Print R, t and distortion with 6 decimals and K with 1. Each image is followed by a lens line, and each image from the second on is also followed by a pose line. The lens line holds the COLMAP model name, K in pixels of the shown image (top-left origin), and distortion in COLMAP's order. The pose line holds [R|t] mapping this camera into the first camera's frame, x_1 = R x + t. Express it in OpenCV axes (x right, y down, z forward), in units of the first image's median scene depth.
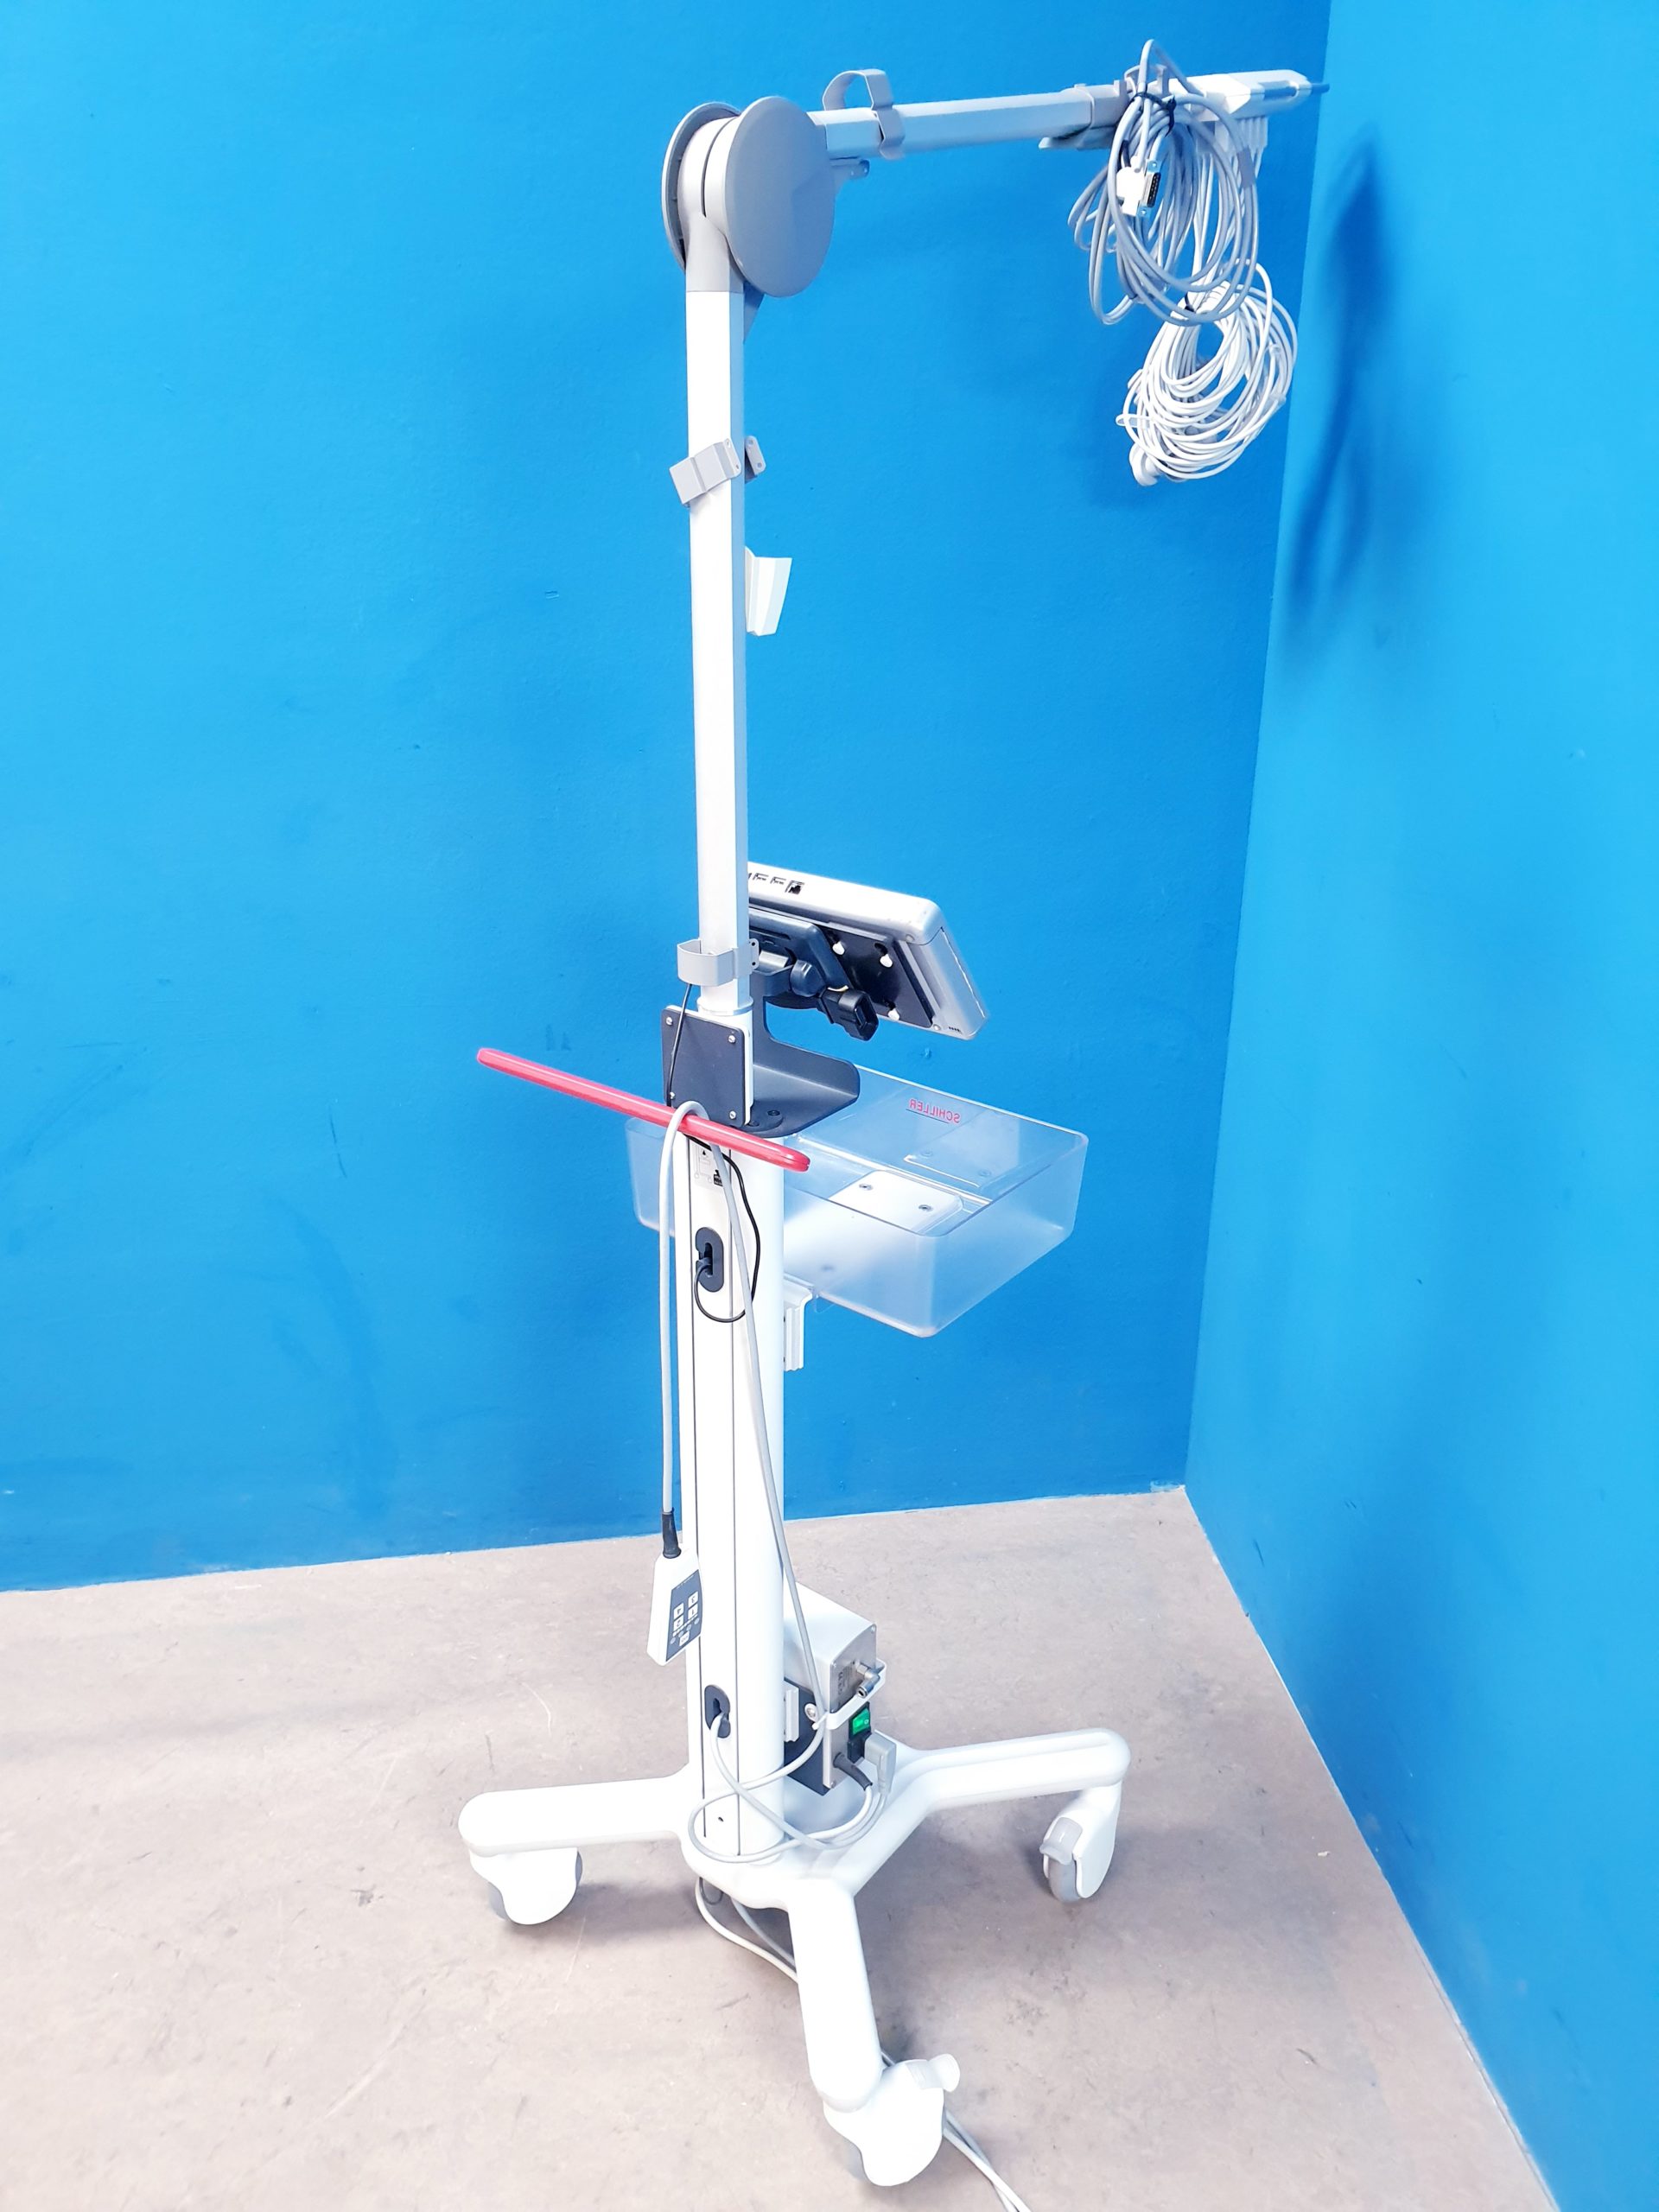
lens RADIAL K [[1736.9, 0, 843.0], [0, 1736.9, 1096.2], [0, 0, 1]] dist [-0.025260, 0.057263]
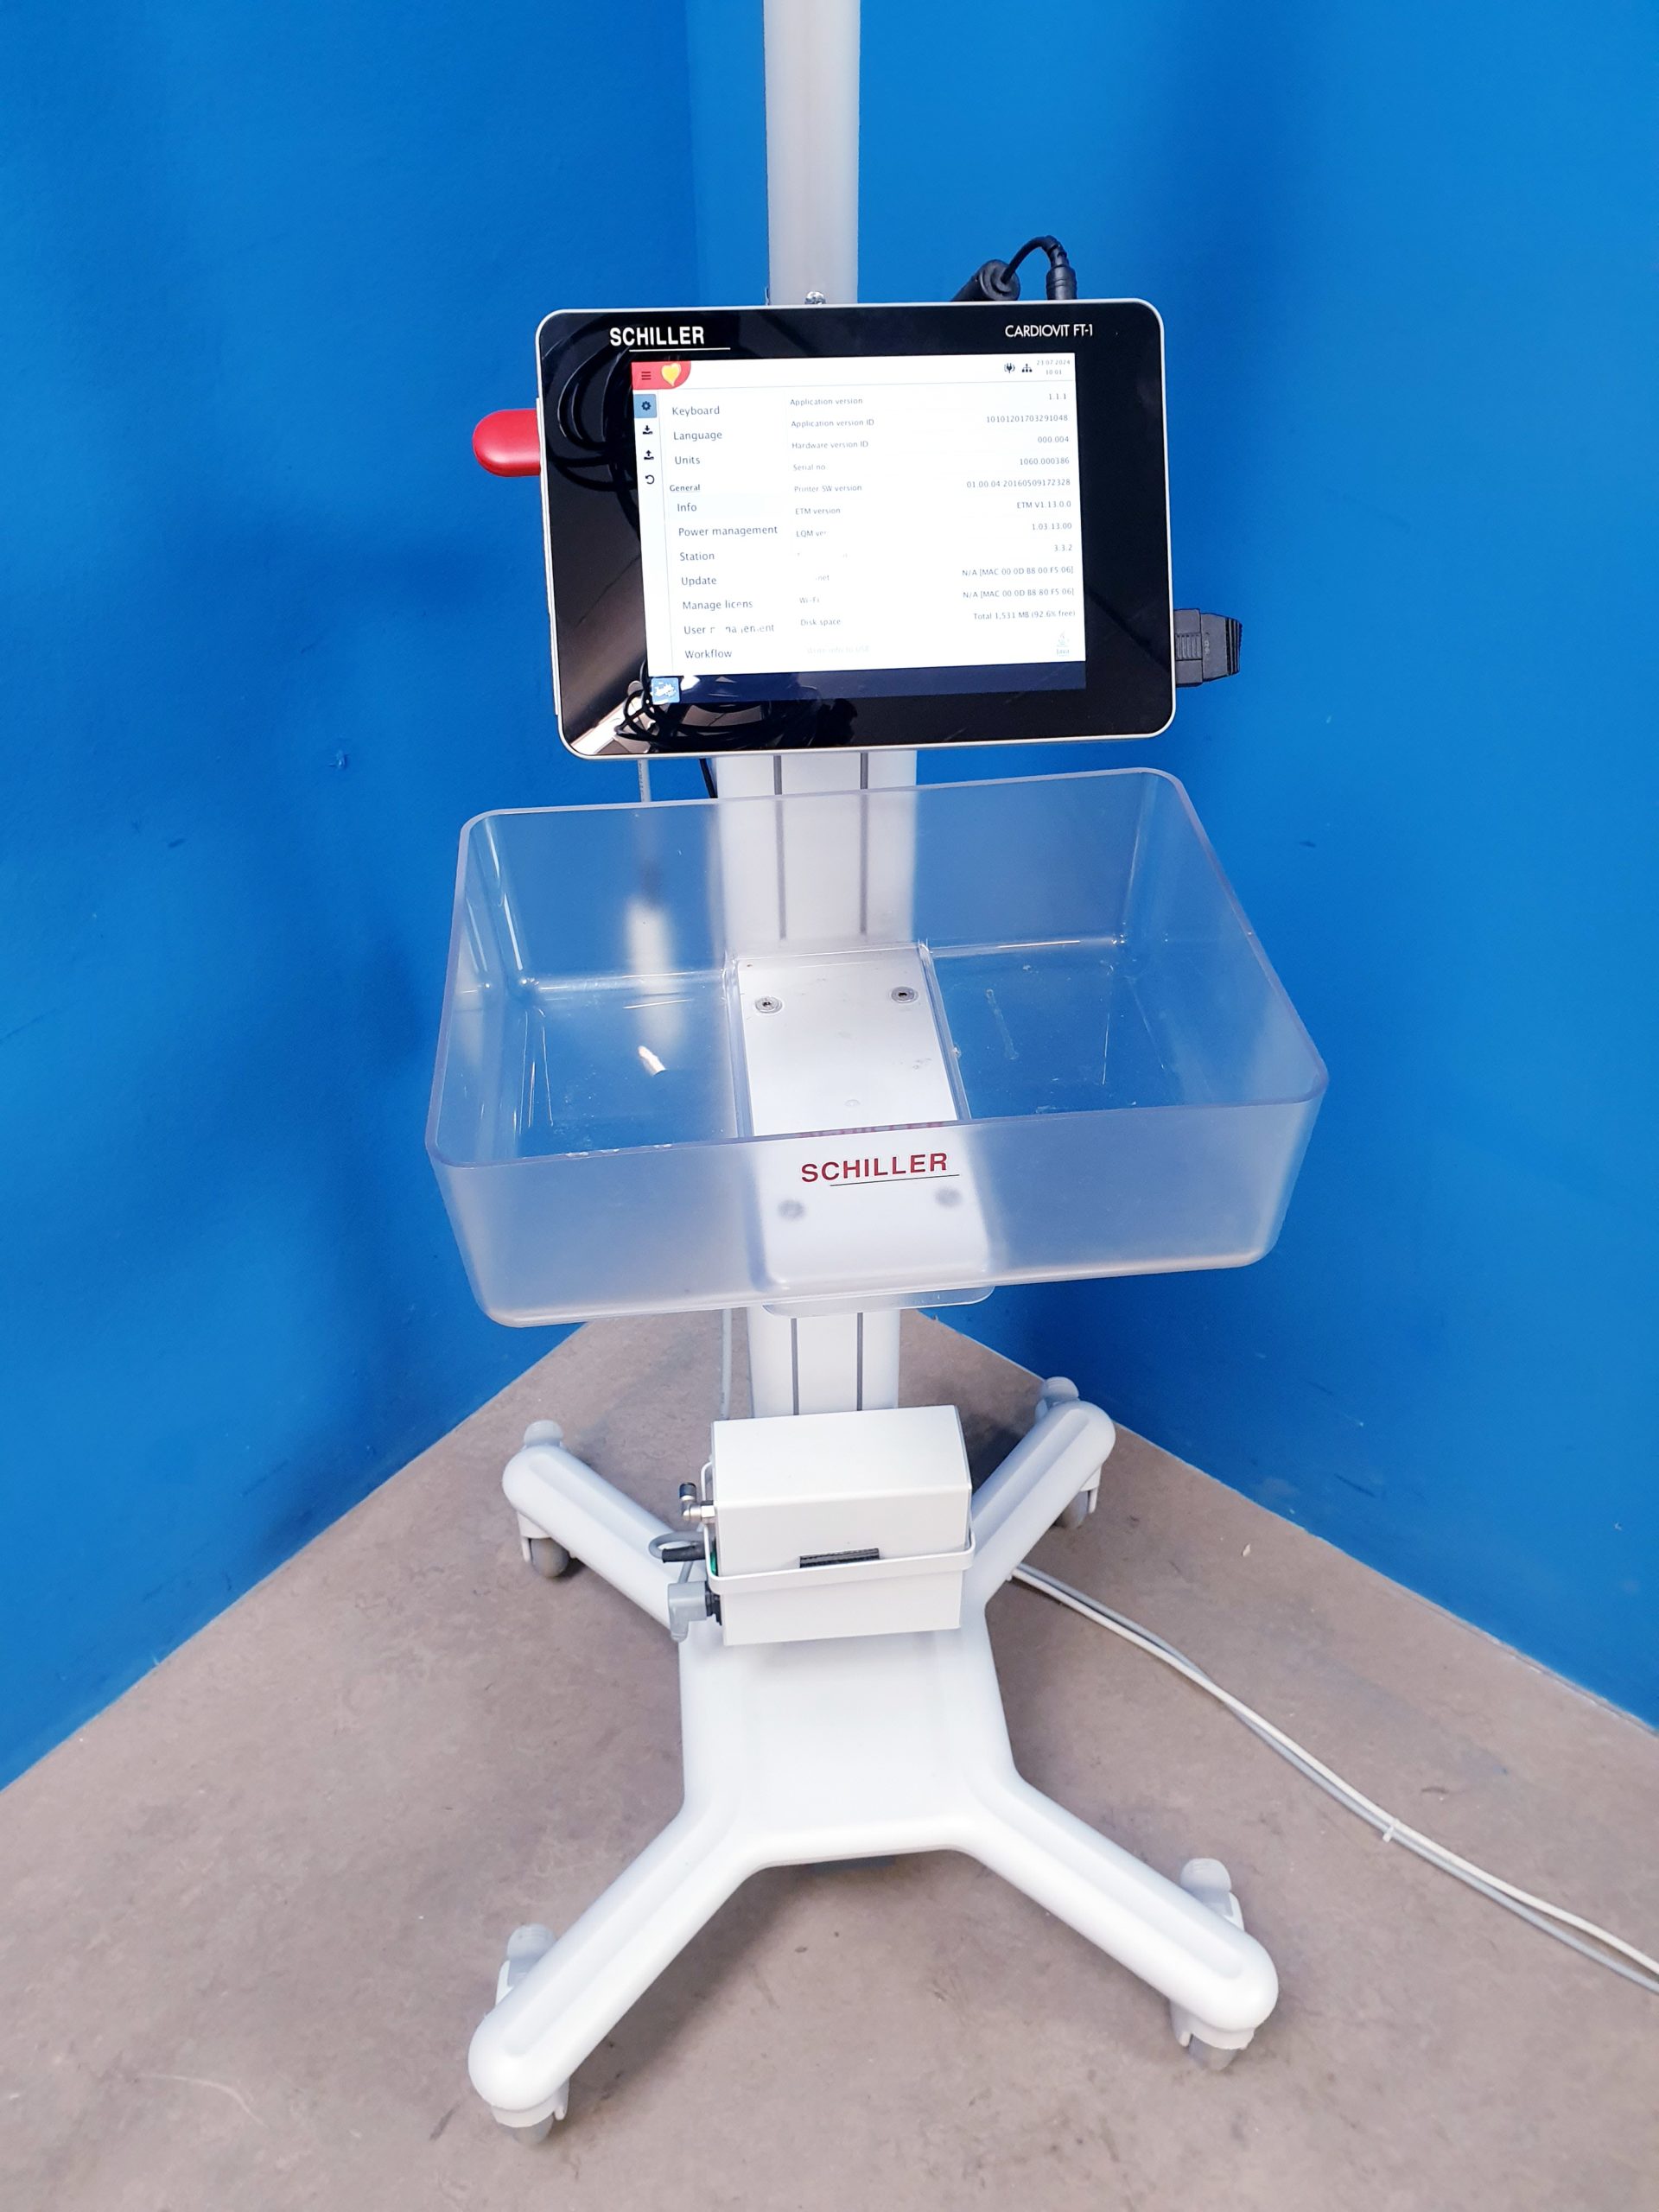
lens RADIAL K [[1736.9, 0, 833.5], [0, 1736.9, 1105.5], [0, 0, 1]] dist [-0.025260, 0.057263]
pose [[0.730791, -0.432260, 0.528296, -0.212435], [0.275342, 0.894858, 0.351306, -0.092576], [-0.624605, -0.111269, 0.772973, 0.534461]]
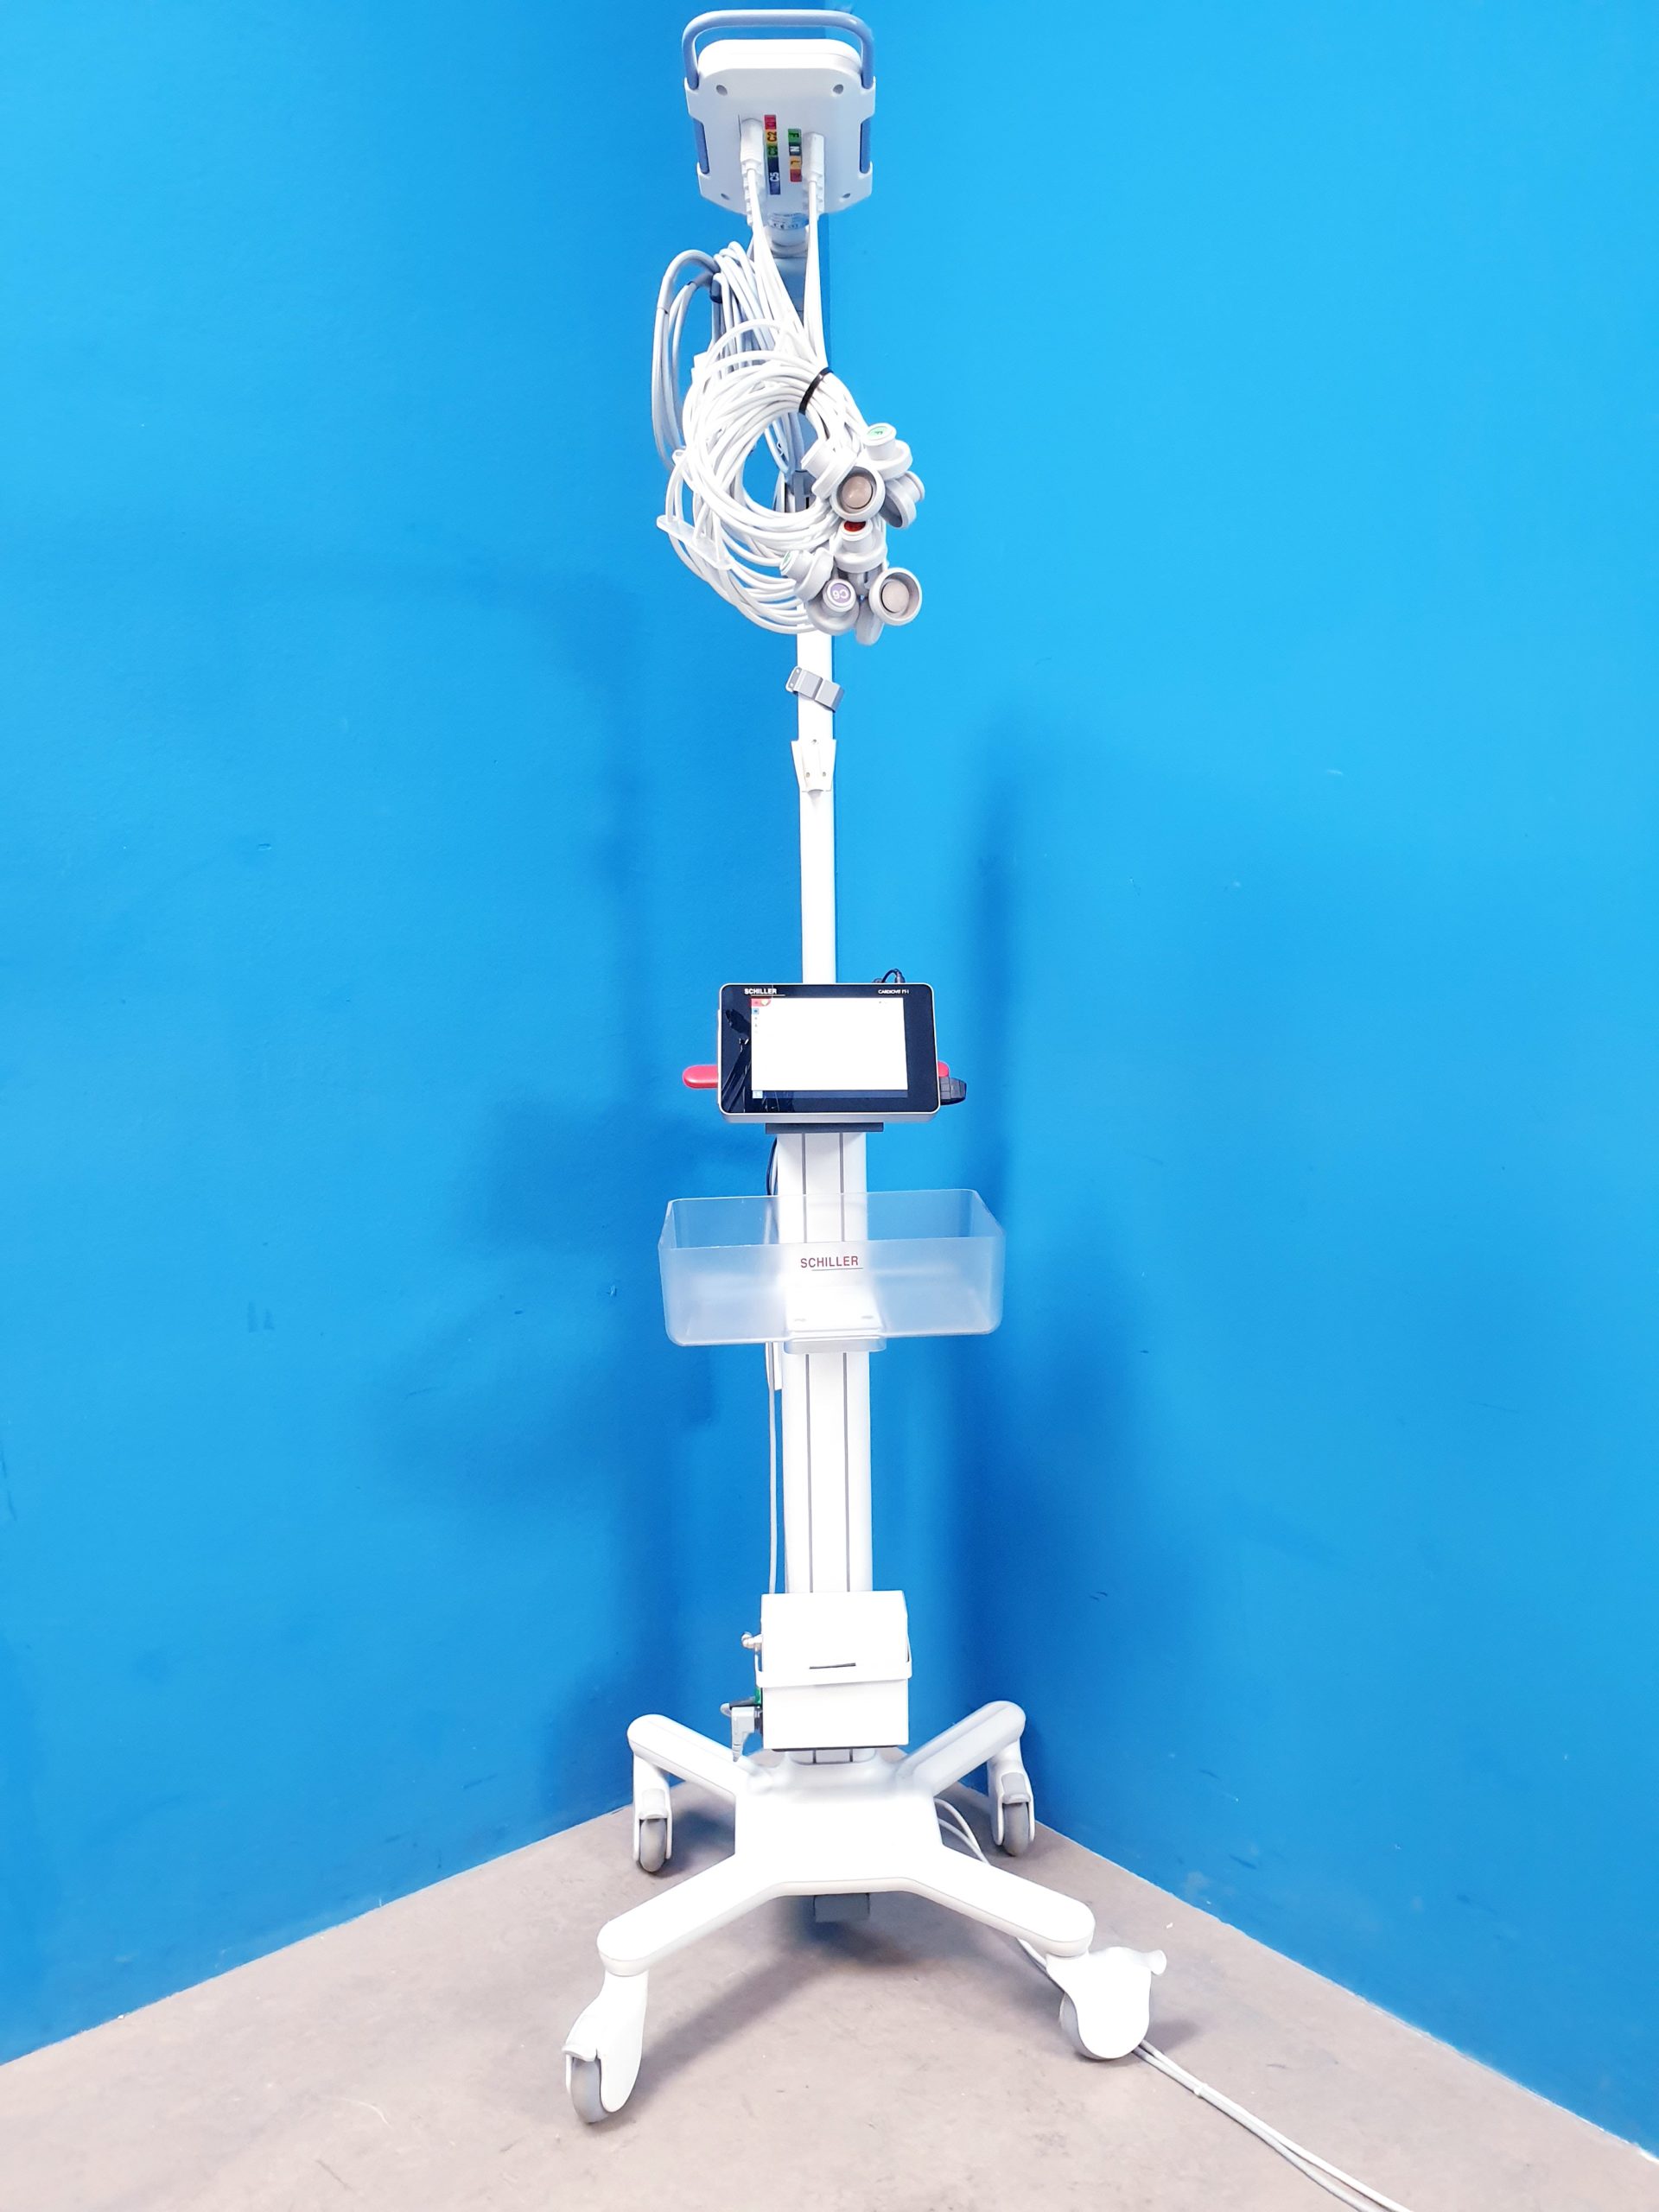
lens RADIAL K [[1736.9, 0, 857.8], [0, 1736.9, 1108.9], [0, 0, 1]] dist [-0.025260, 0.057263]
pose [[0.837456, -0.072418, 0.541685, -0.446864], [0.227189, 0.947608, -0.224554, 0.160418], [-0.497043, 0.311120, 0.810032, 0.071296]]
